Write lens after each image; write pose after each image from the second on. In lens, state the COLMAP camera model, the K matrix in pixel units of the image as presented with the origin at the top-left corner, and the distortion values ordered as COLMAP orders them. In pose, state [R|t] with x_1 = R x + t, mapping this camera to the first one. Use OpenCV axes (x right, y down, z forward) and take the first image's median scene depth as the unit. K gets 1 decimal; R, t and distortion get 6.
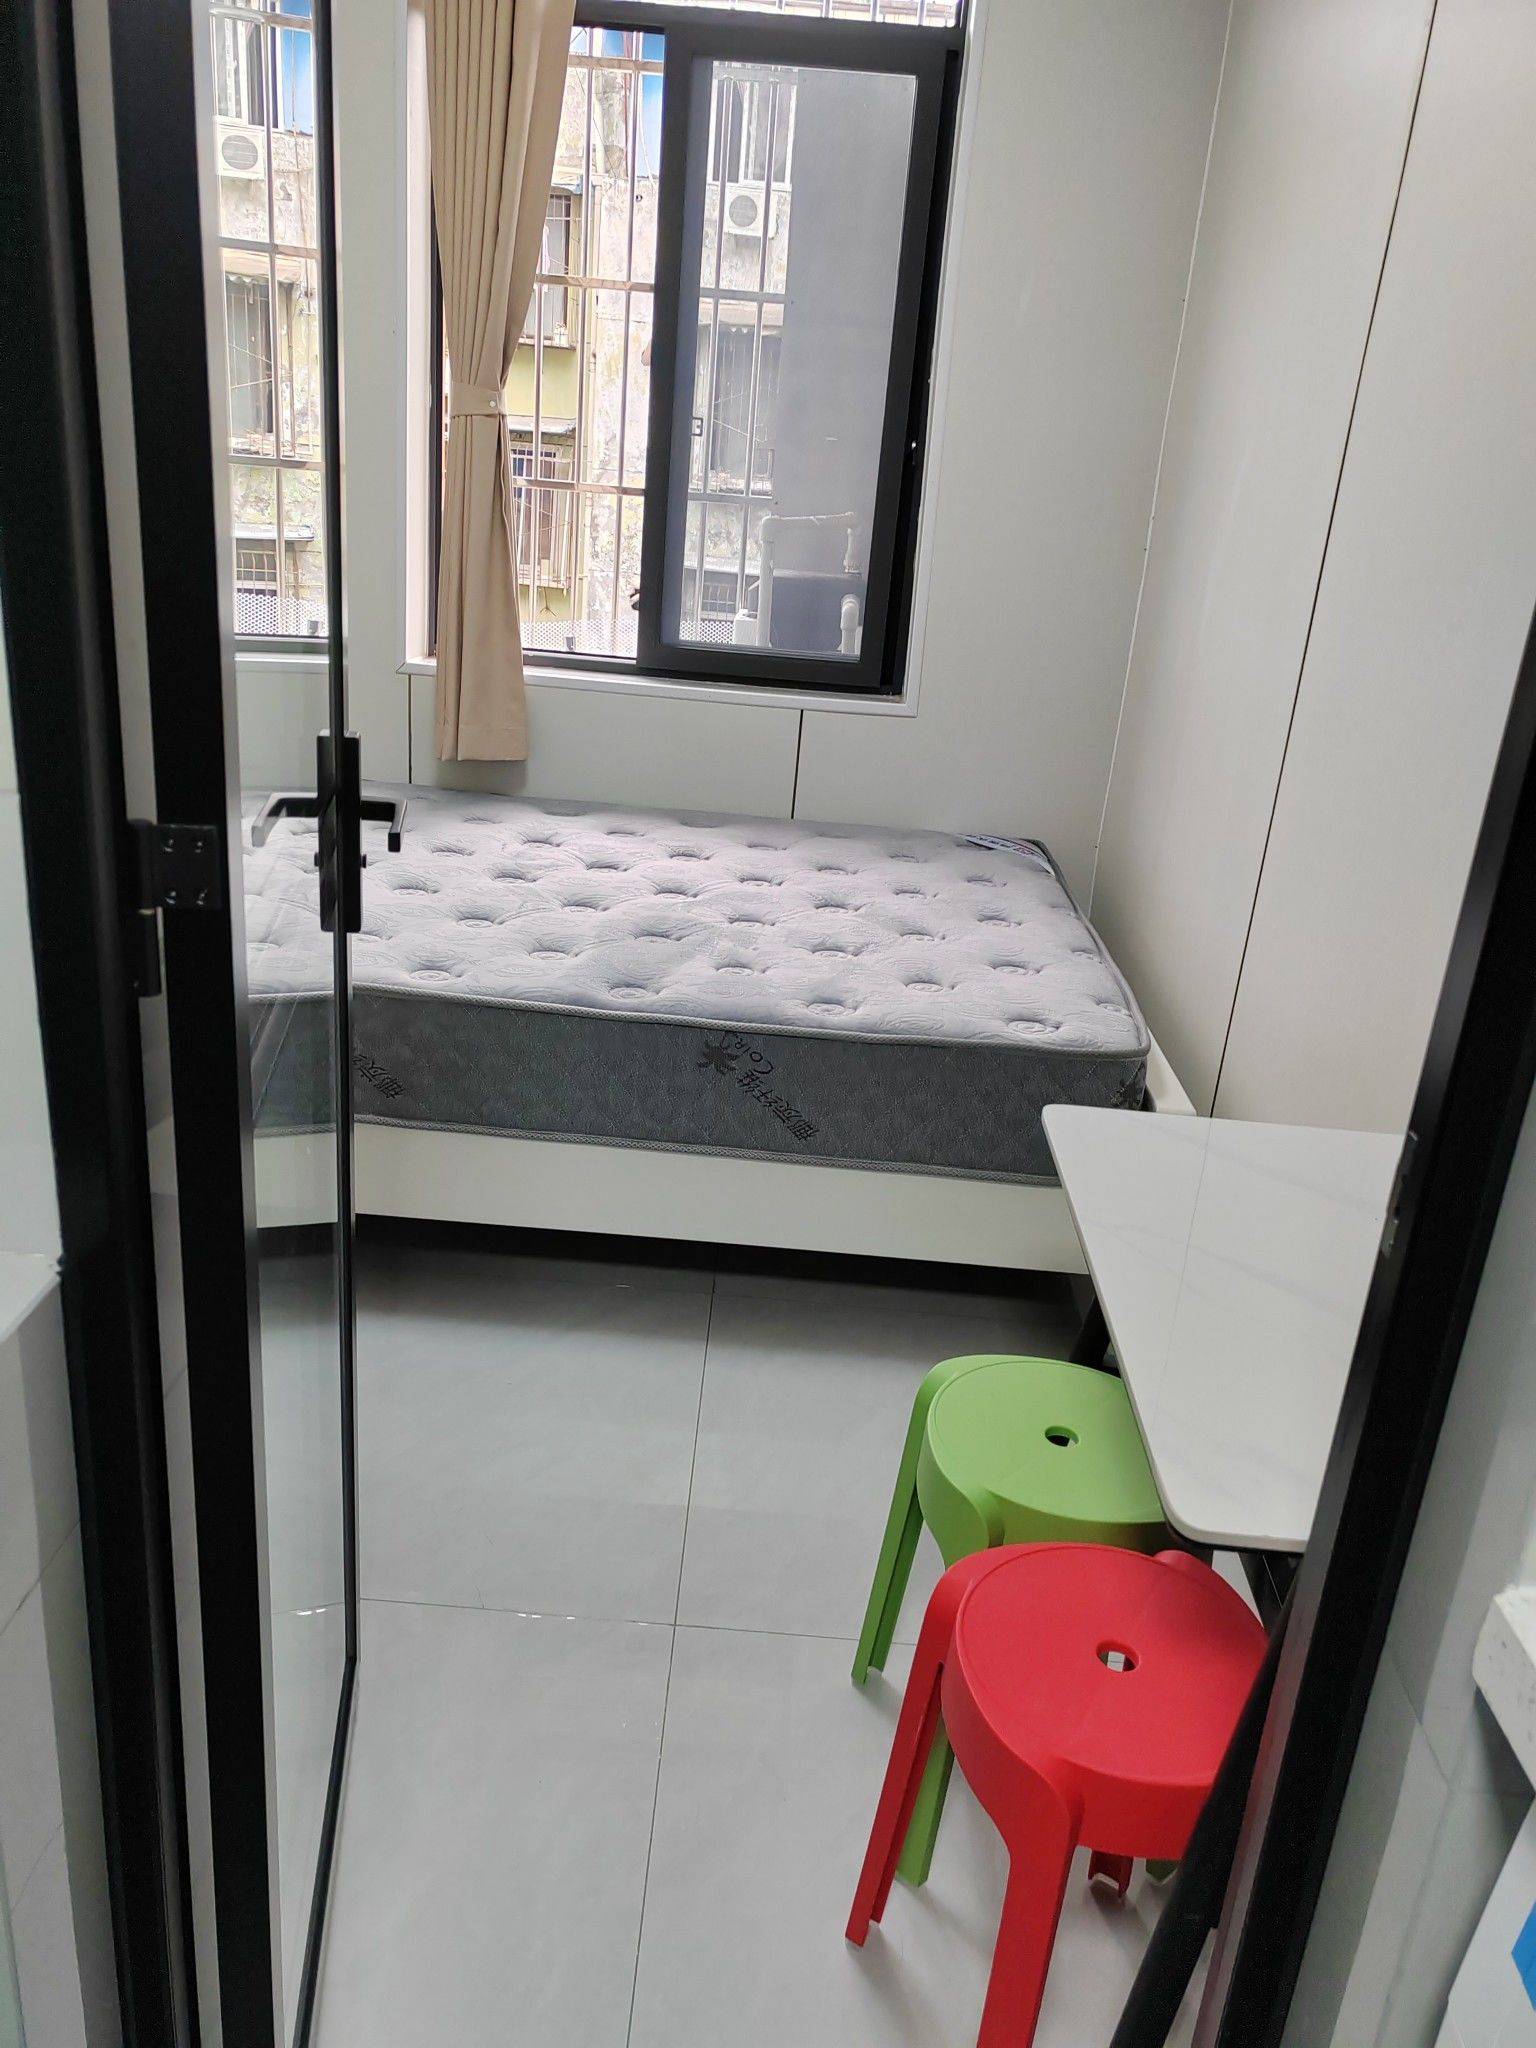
lens RADIAL K [[1545.7, 0, 768.0], [0, 1545.7, 1024.0], [0, 0, 1]] dist [0.202072, -0.429982]
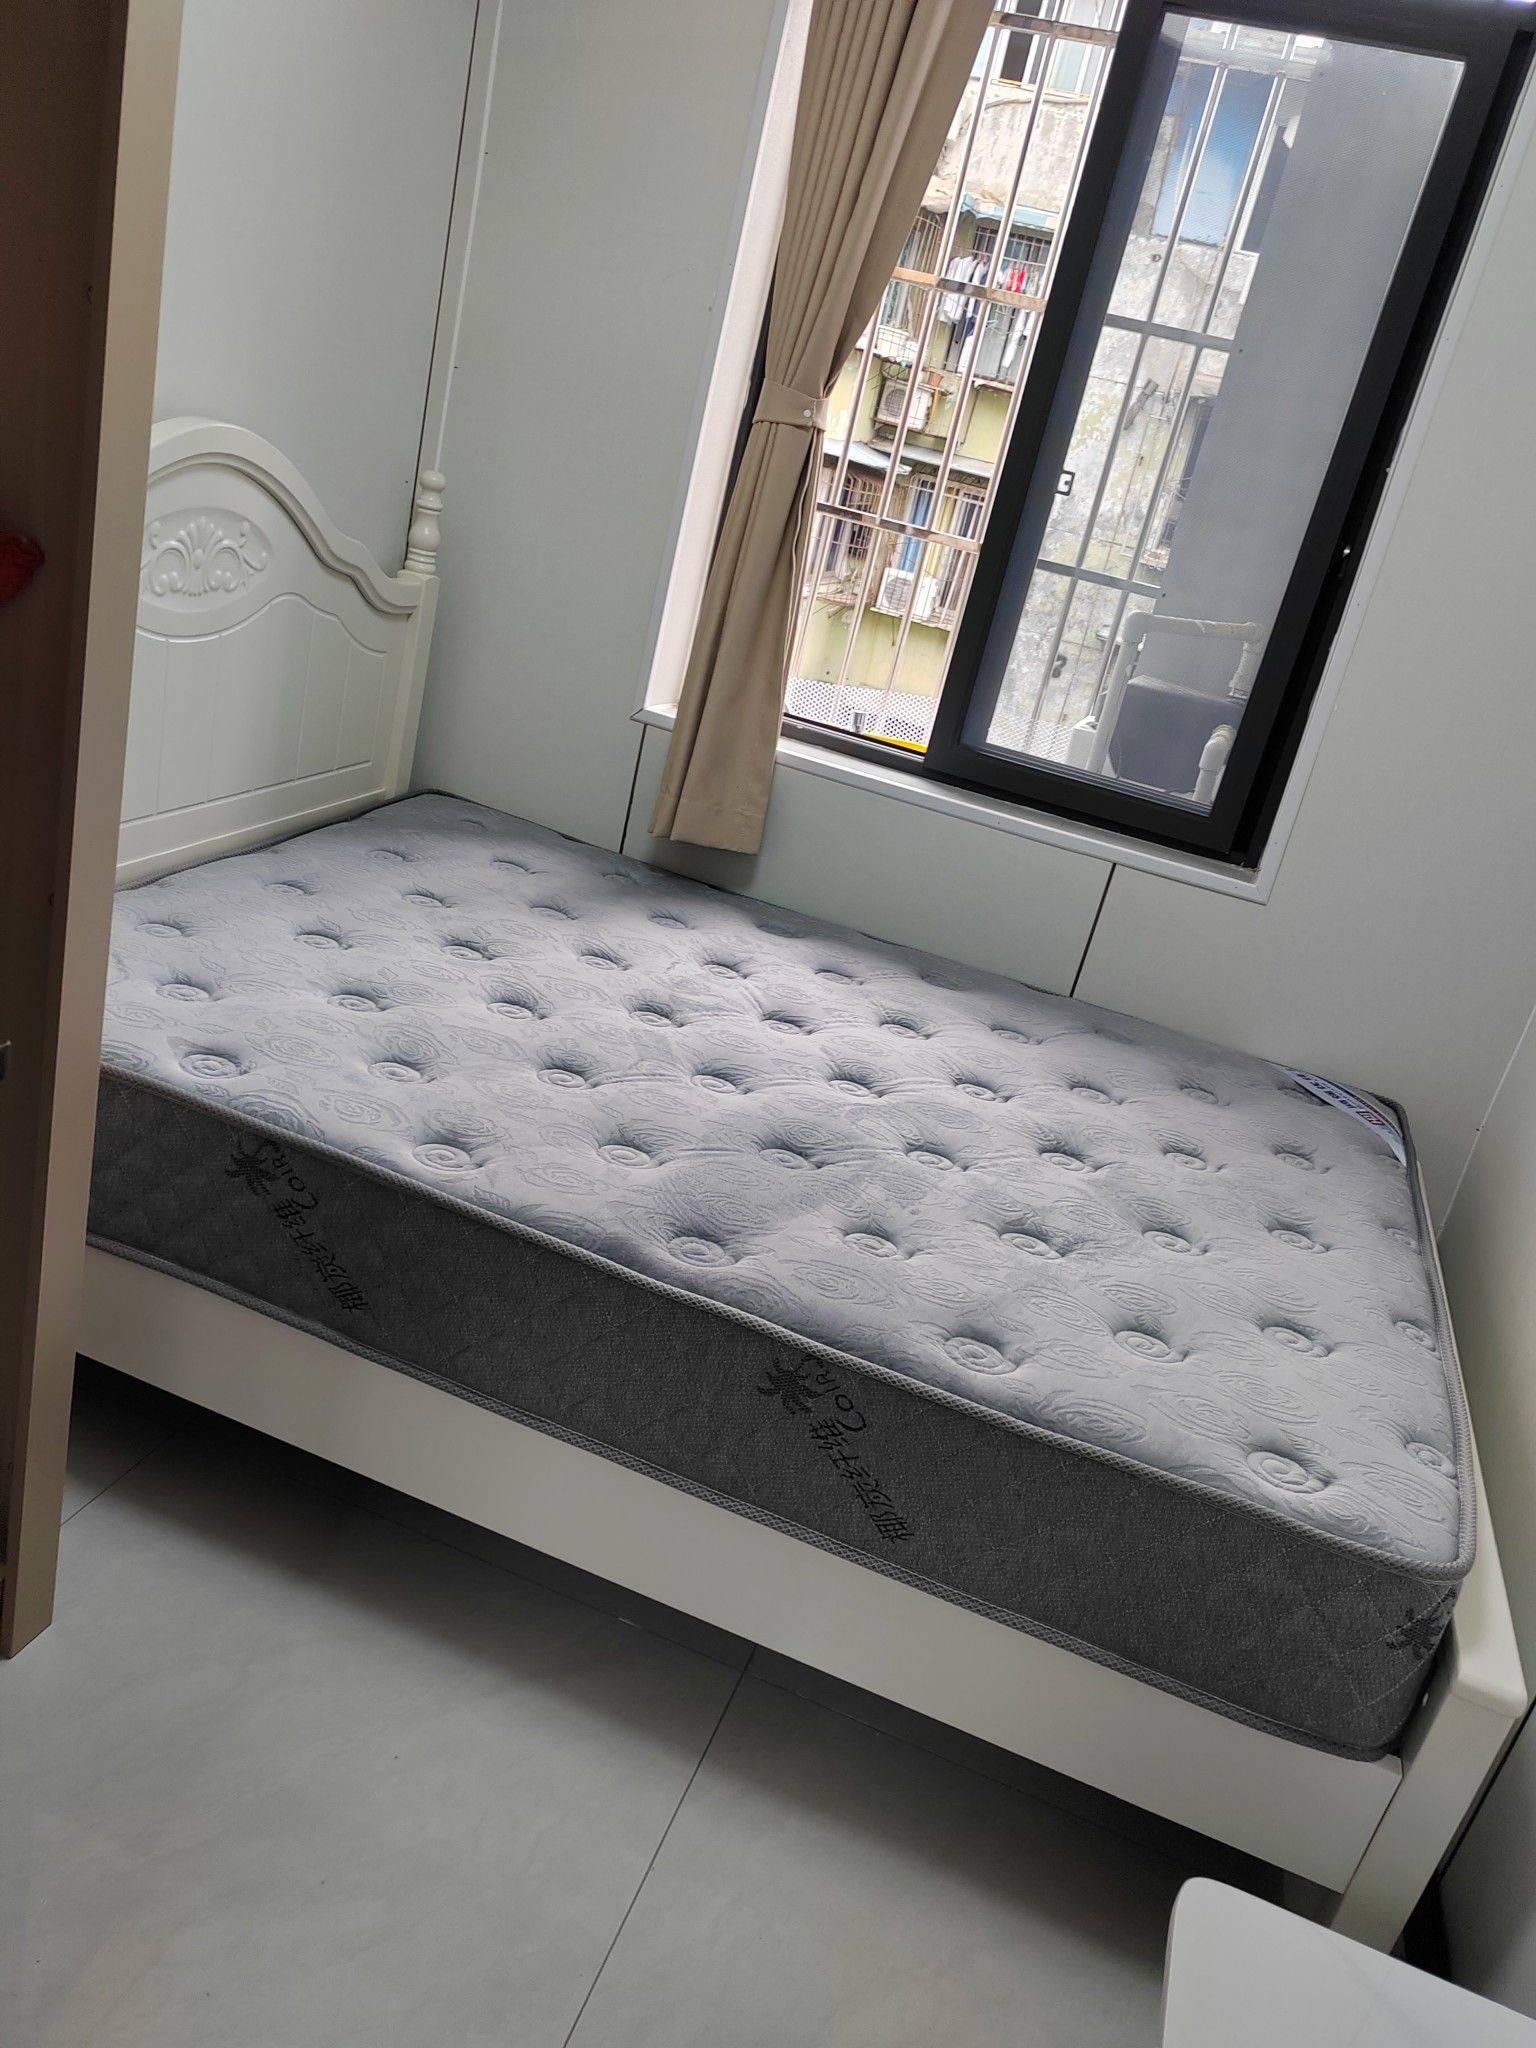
lens RADIAL K [[1563.2, 0, 787.9], [0, 1563.2, 1046.5], [0, 0, 1]] dist [0.085520, -0.122423]
pose [[0.951263, 0.232611, -0.202462, 0.056381], [-0.235857, 0.971752, 0.008291, -0.102182], [0.198671, 0.039865, 0.979255, 0.271809]]
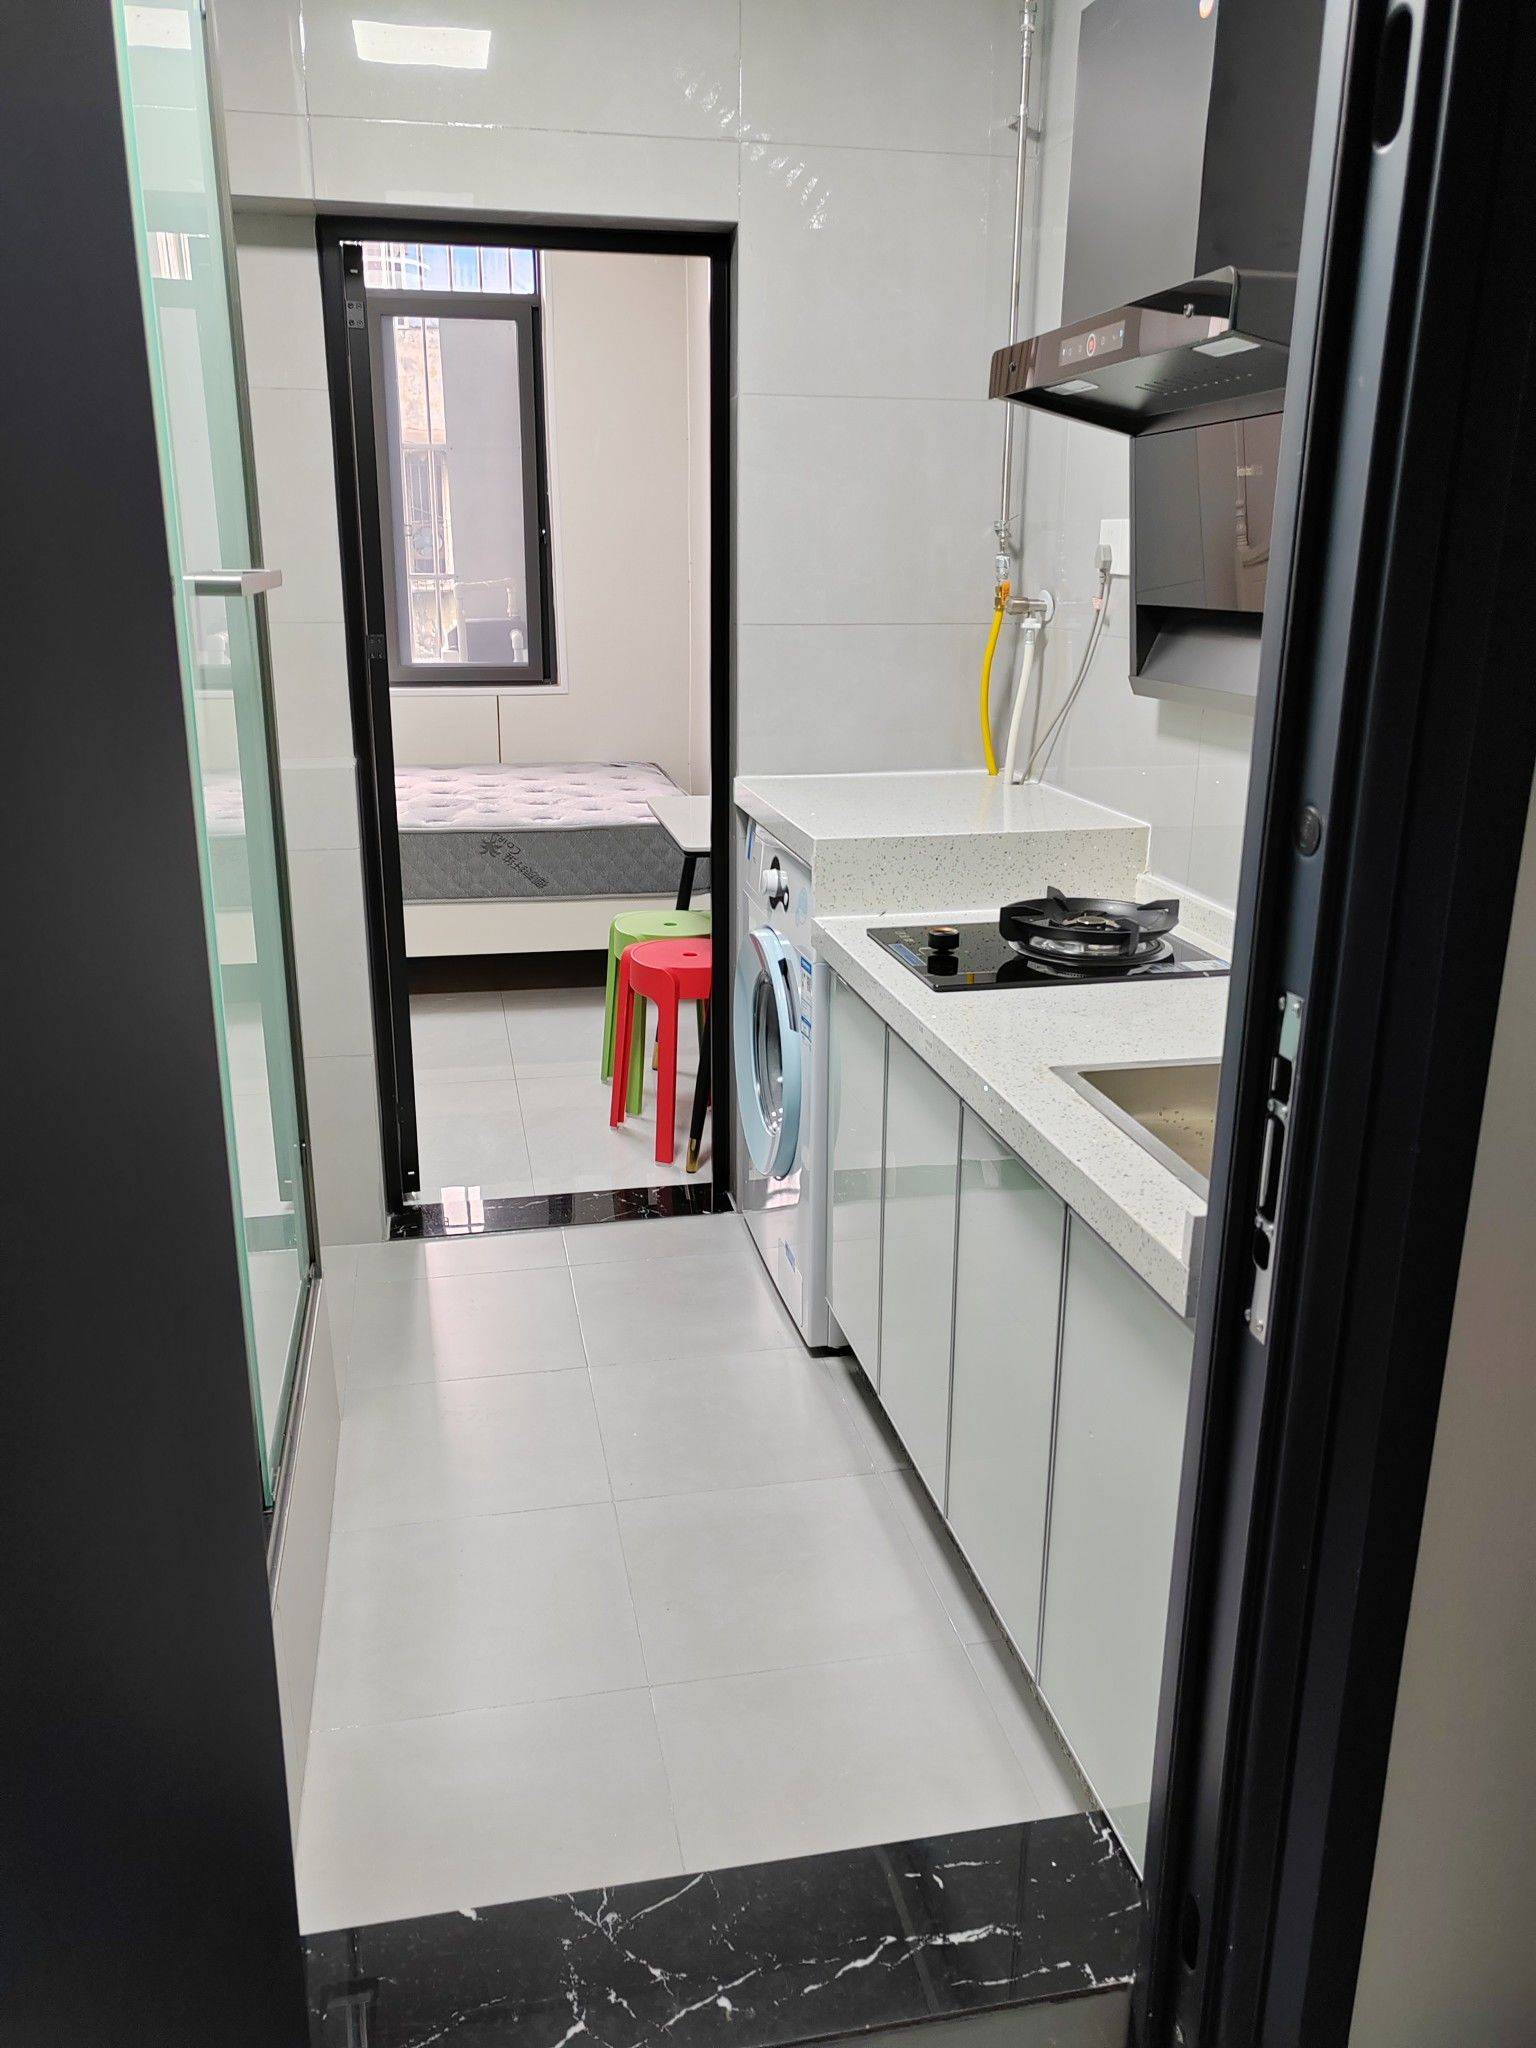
lens RADIAL K [[1563.7, 0, 764.5], [0, 1563.7, 1012.1], [0, 0, 1]] dist [0.019590, 0.005304]
pose [[0.970809, -0.134490, 0.198599, -0.093054], [0.146429, 0.988121, -0.046638, 0.292418], [-0.189968, 0.074358, 0.978971, -0.757900]]
